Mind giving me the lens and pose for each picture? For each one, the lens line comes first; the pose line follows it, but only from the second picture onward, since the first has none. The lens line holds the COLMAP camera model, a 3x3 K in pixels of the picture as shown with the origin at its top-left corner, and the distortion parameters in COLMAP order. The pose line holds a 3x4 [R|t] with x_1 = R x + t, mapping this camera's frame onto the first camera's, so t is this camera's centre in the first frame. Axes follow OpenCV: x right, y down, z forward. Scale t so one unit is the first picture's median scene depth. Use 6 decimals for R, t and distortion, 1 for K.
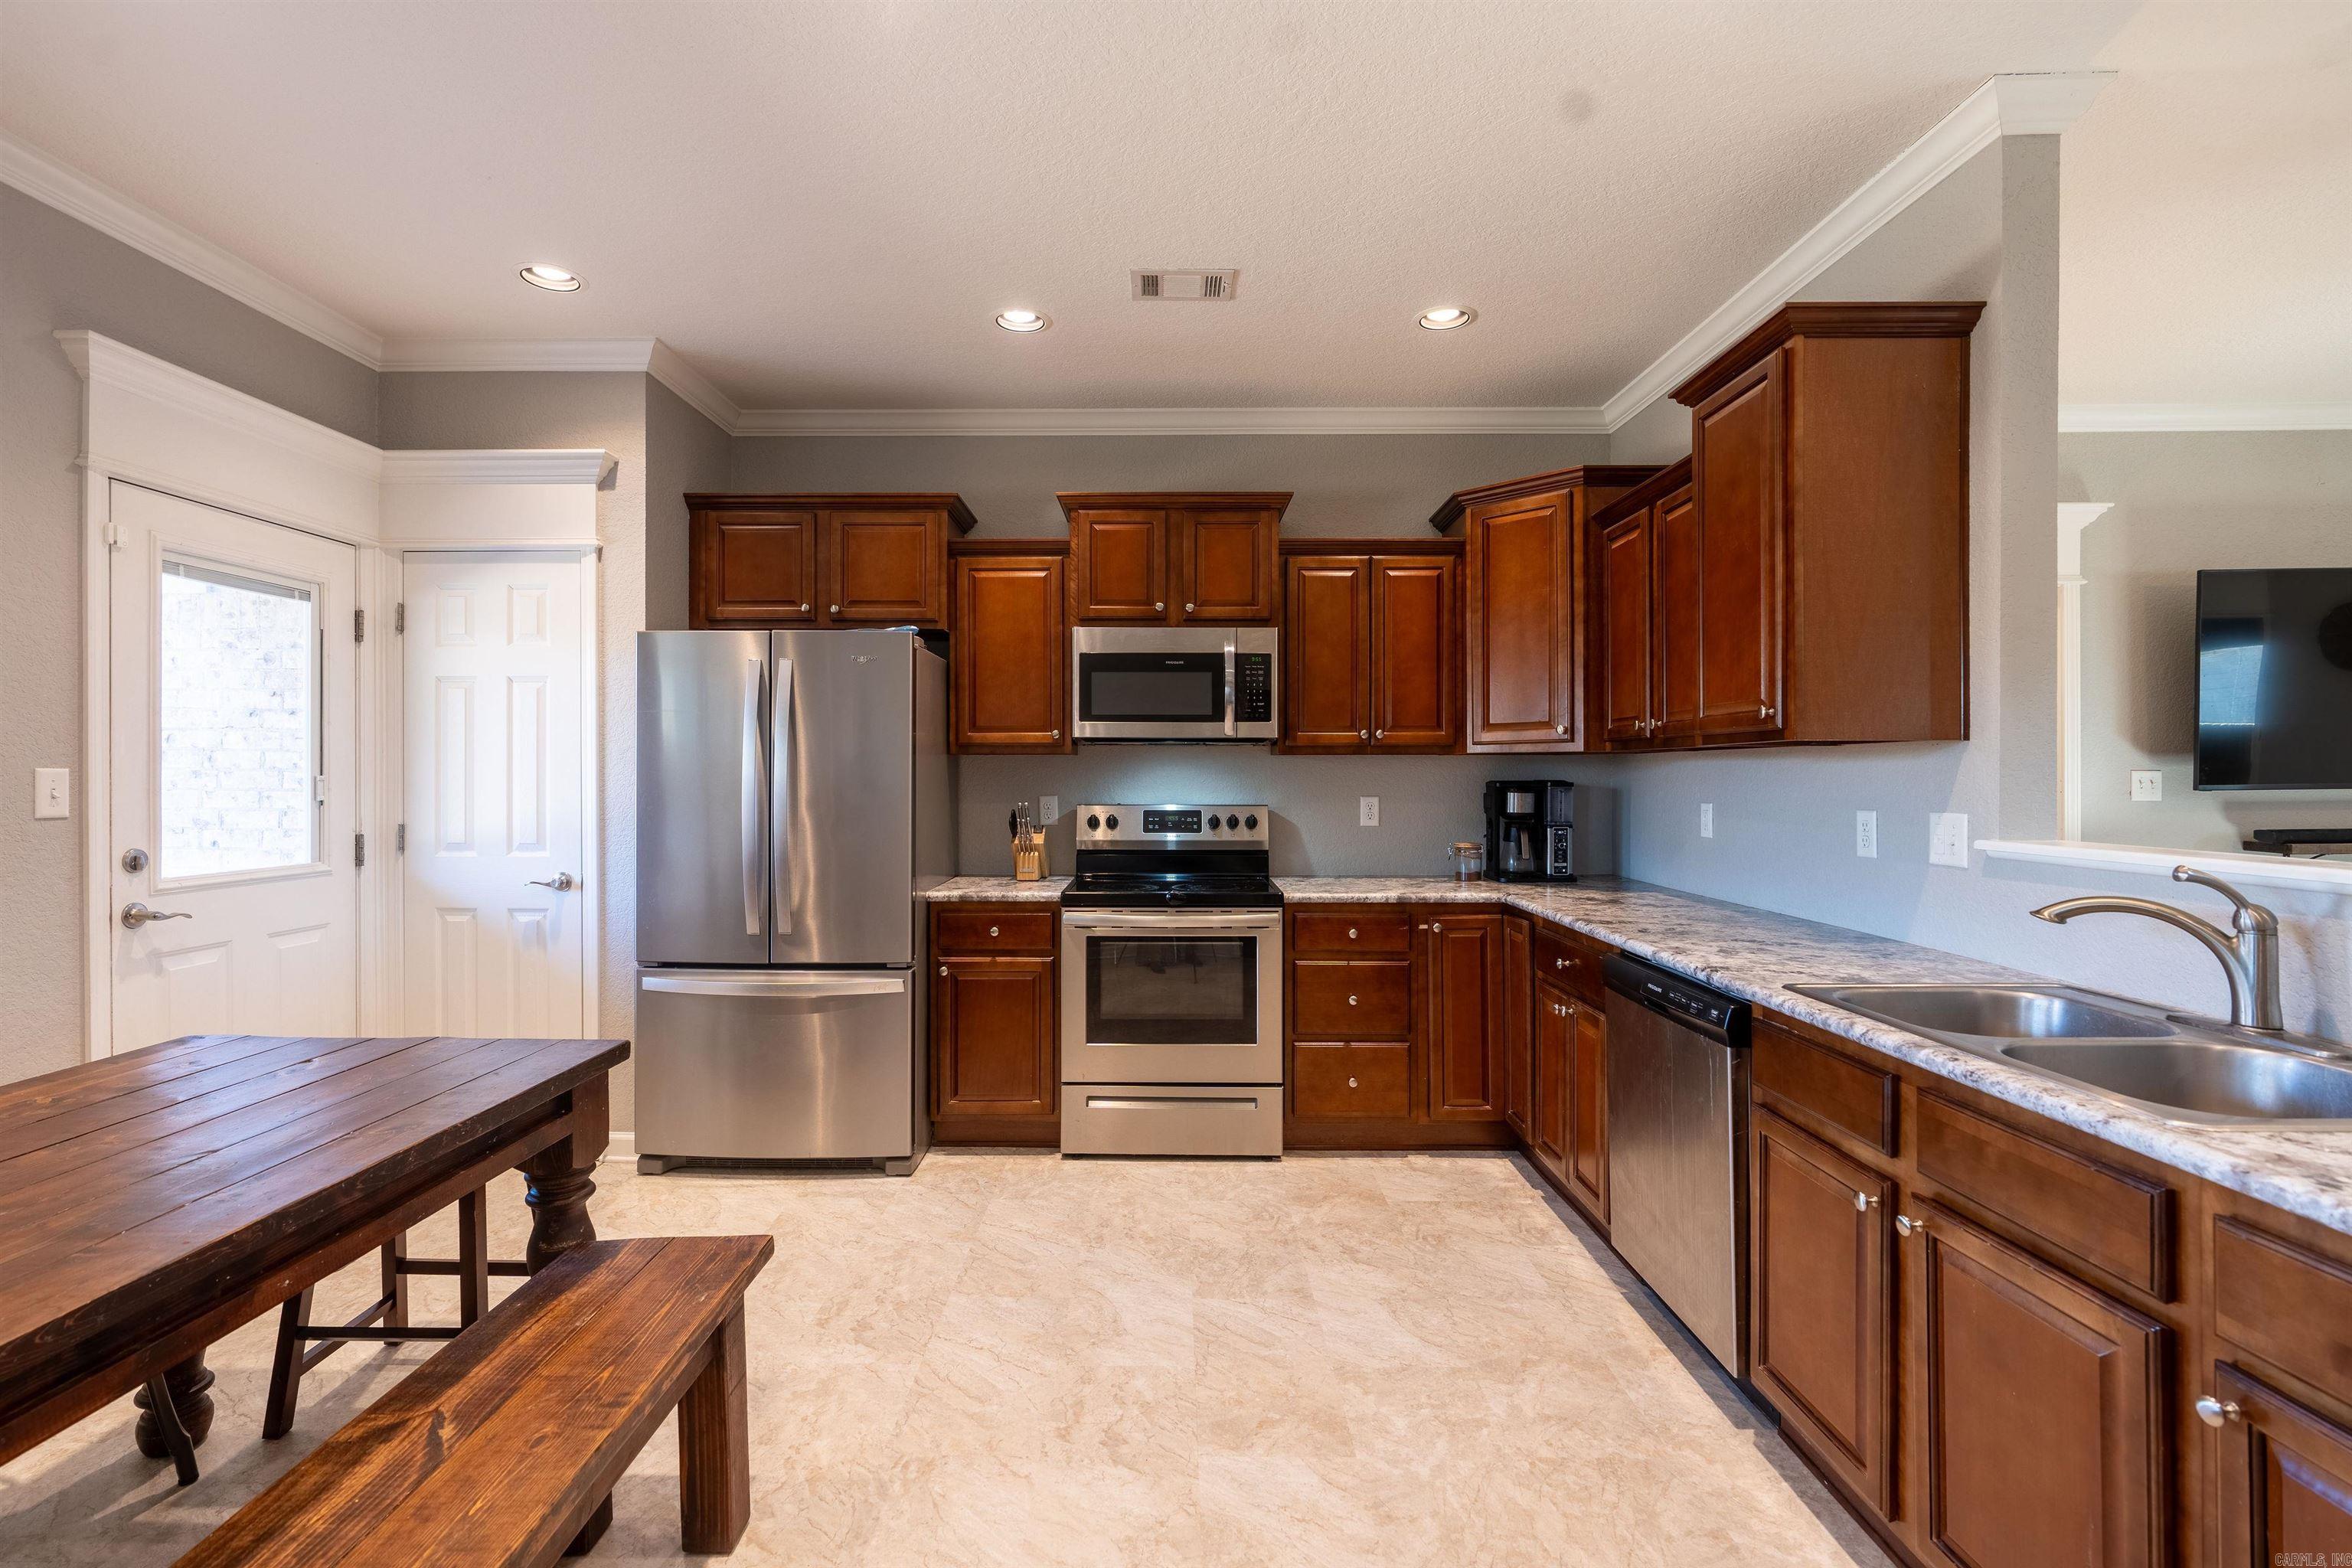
lens RADIAL K [[1051.3, 0, 1158.5], [0, 1051.3, 776.4], [0, 0, 1]] dist [-0.011759, 0.004919]
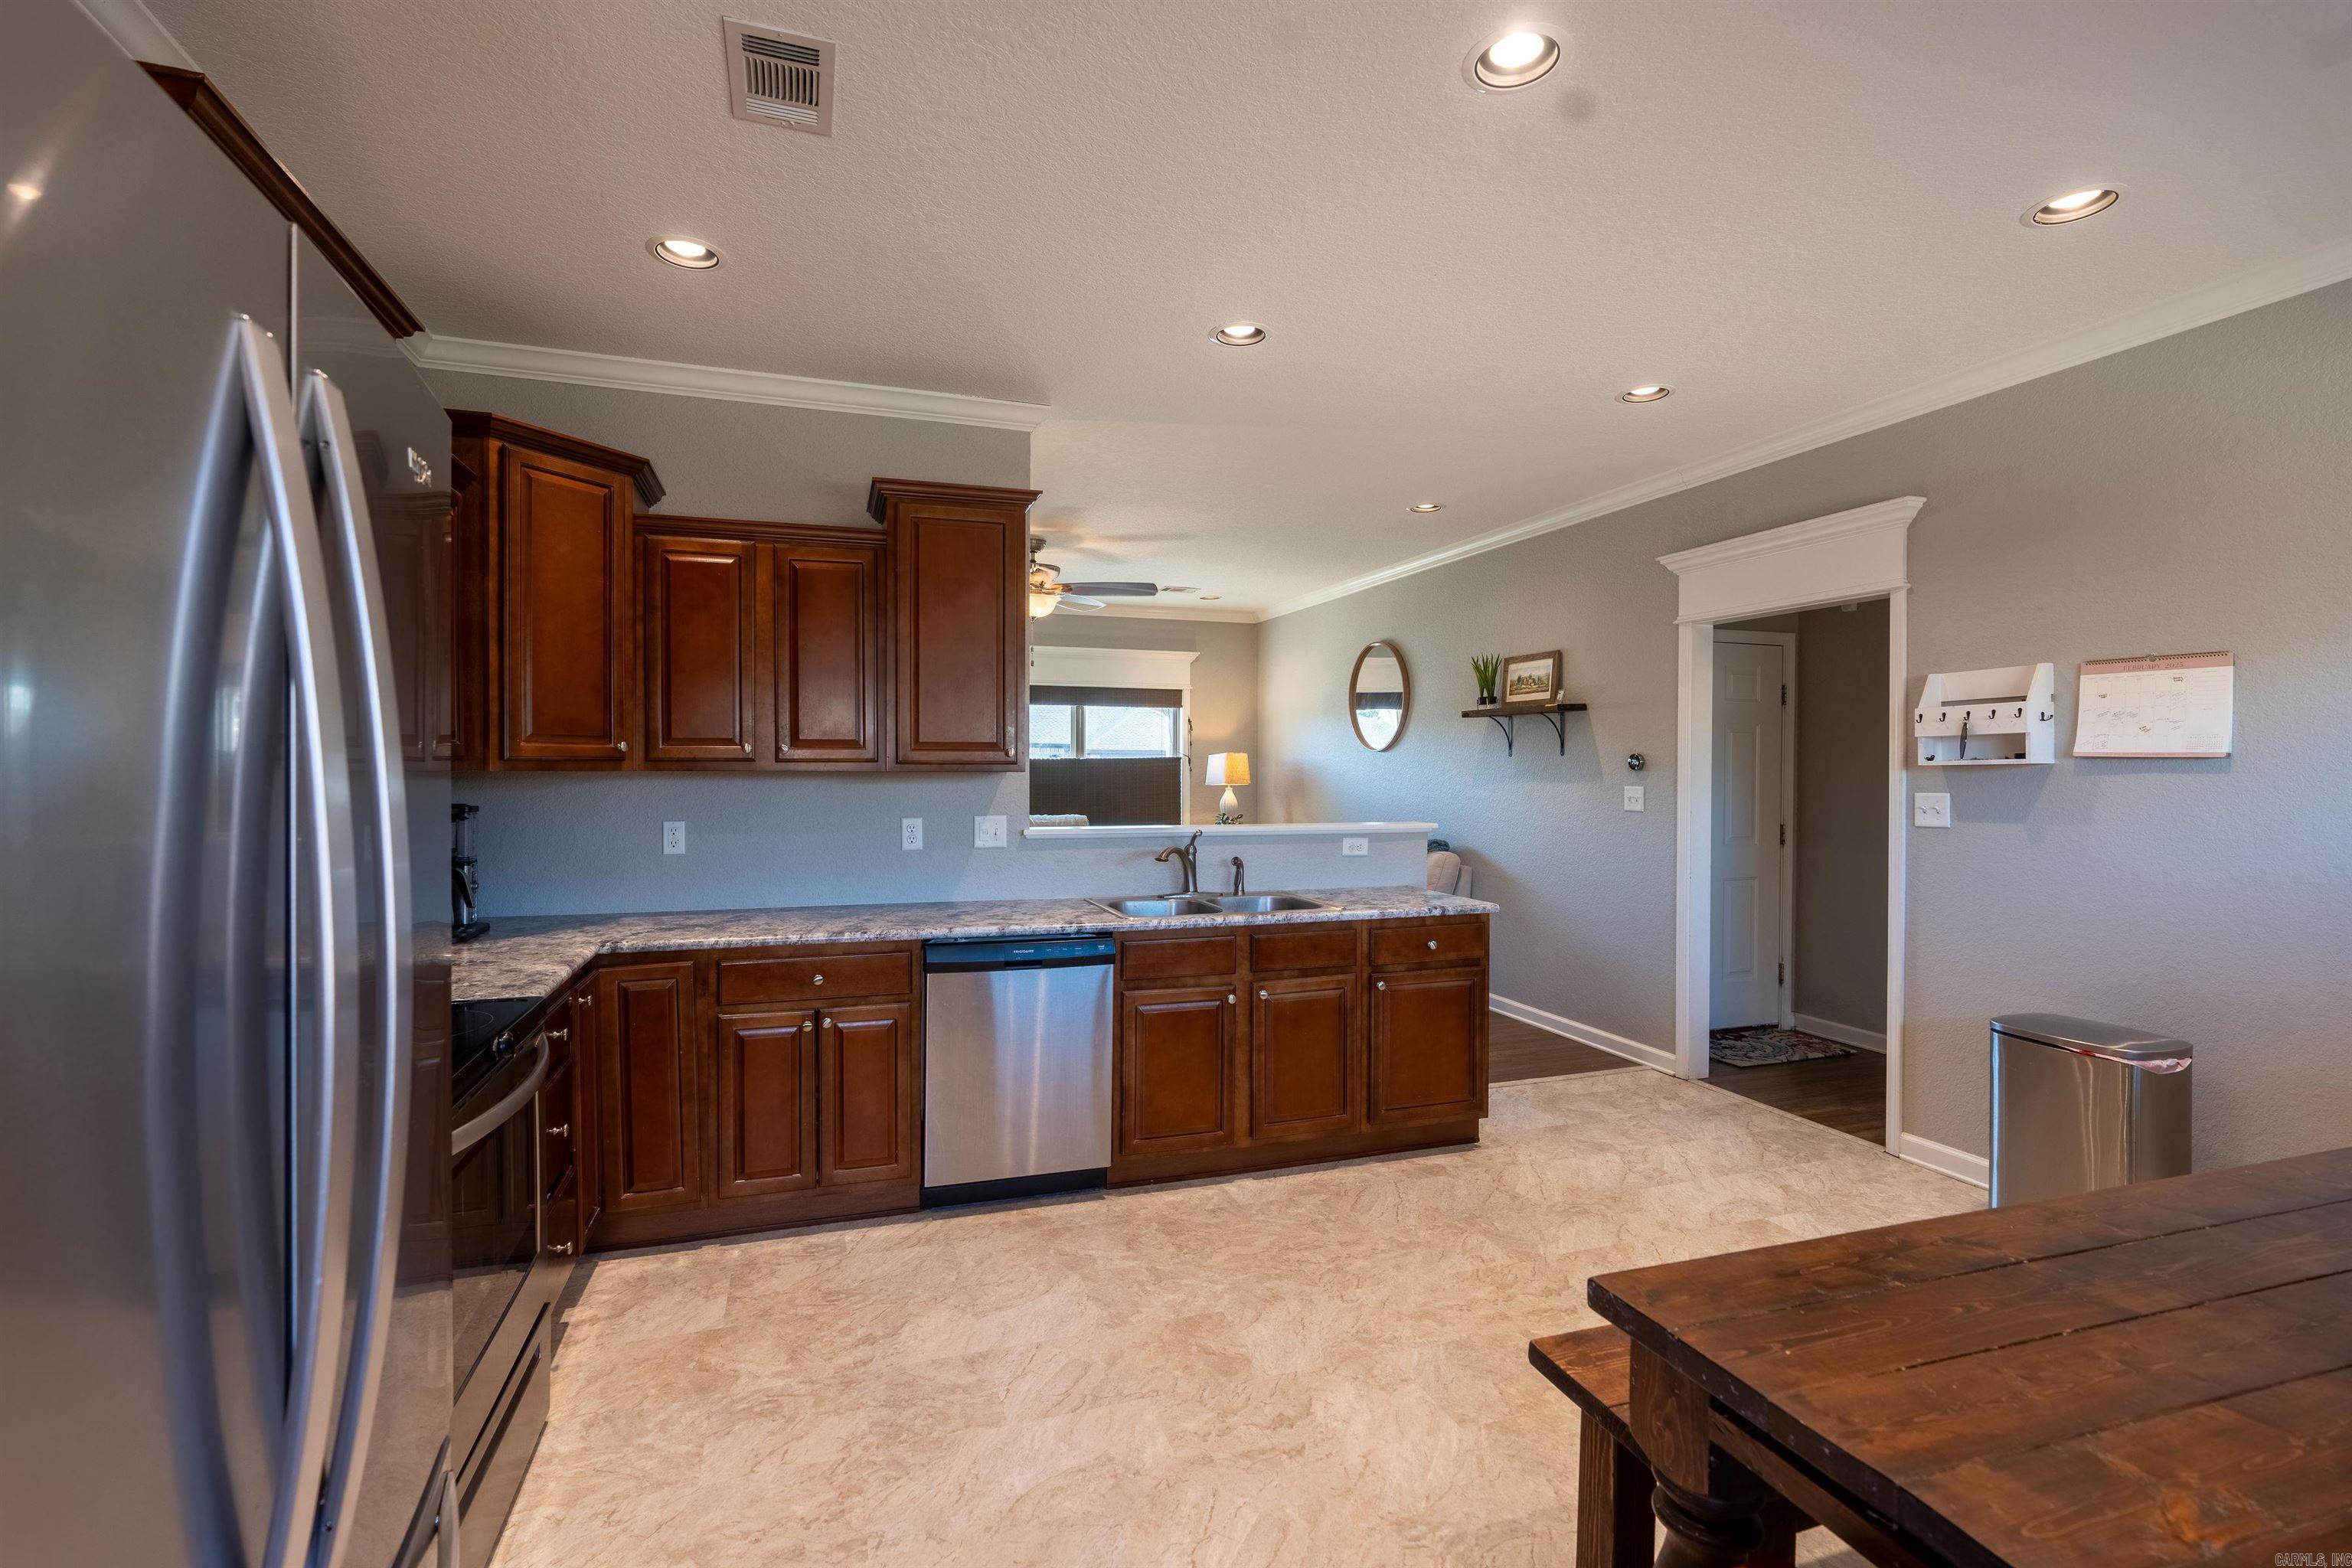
lens RADIAL K [[1051.3, 0, 1160.1], [0, 1051.3, 782.7], [0, 0, 1]] dist [-0.011759, 0.004919]
pose [[-0.326293, -0.012770, 0.945183, -0.608007], [-0.001187, 0.999913, 0.013100, -0.026127], [-0.945268, 0.003153, -0.326280, 0.877219]]
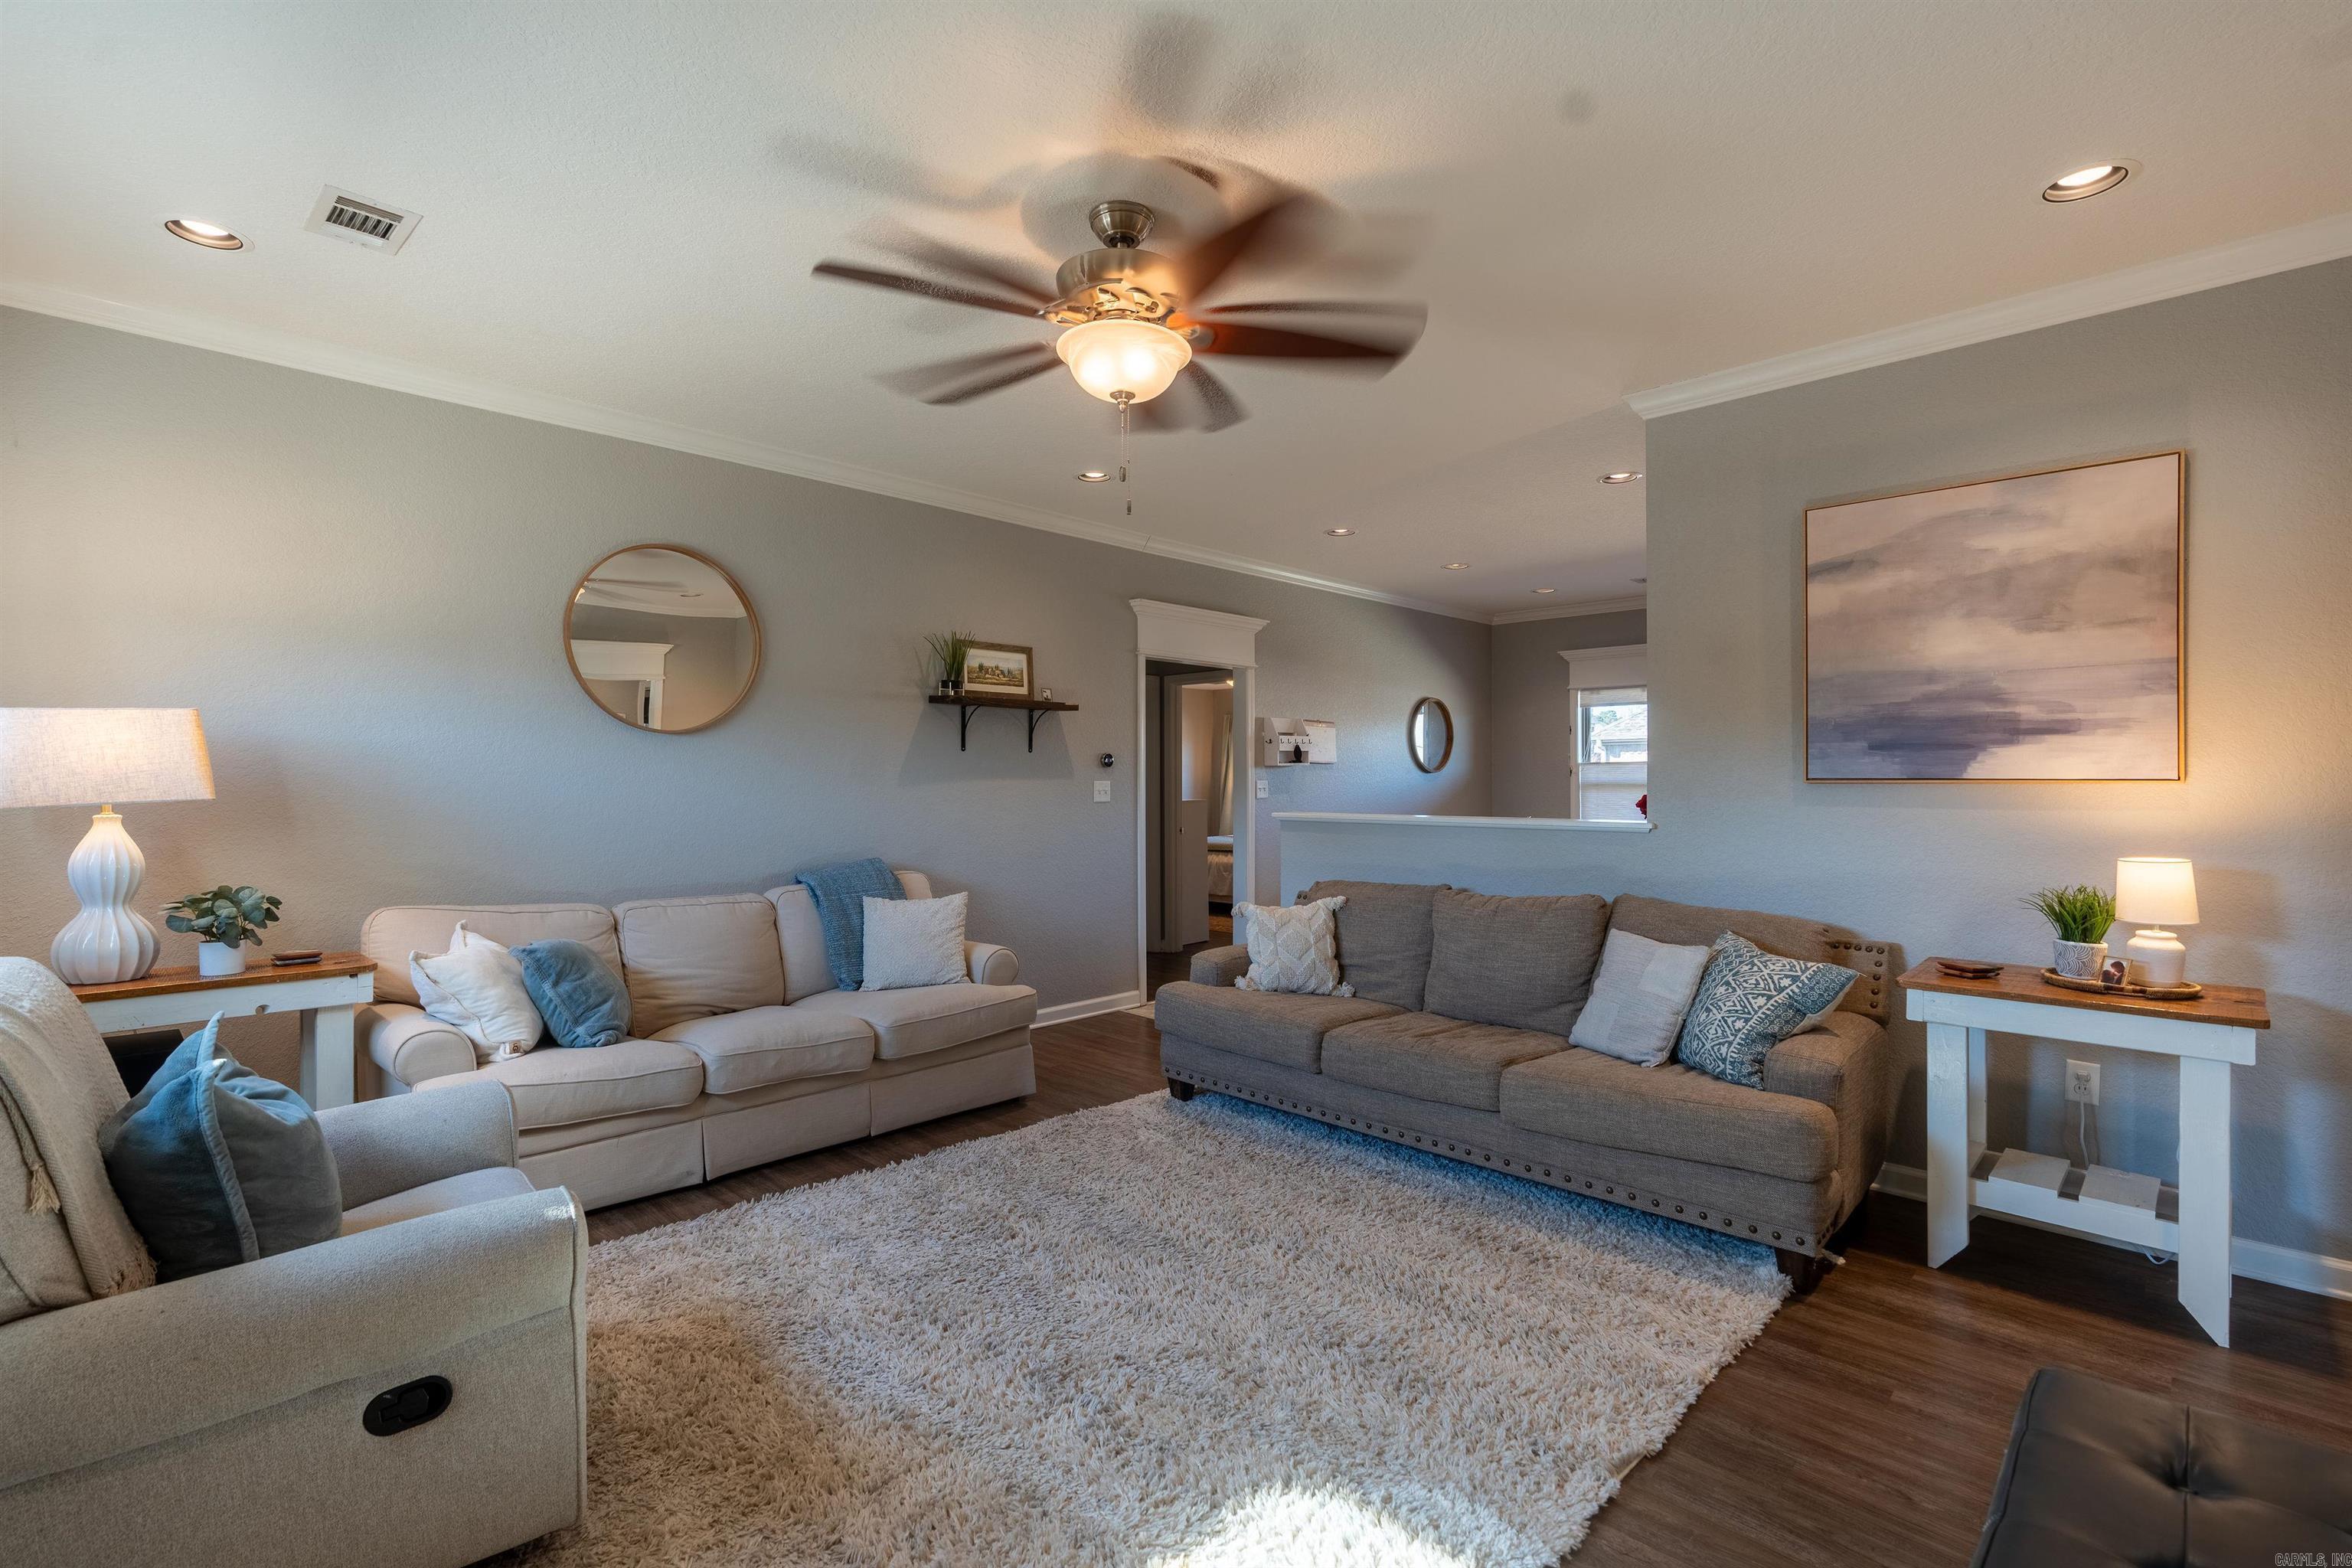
lens RADIAL K [[1051.3, 0, 1157.4], [0, 1051.3, 770.7], [0, 0, 1]] dist [-0.011759, 0.004919]
pose [[-0.696289, -0.004478, -0.717747, 1.719798], [-0.001466, 0.999987, -0.004817, -0.011220], [0.717760, -0.002302, -0.696287, 1.044922]]
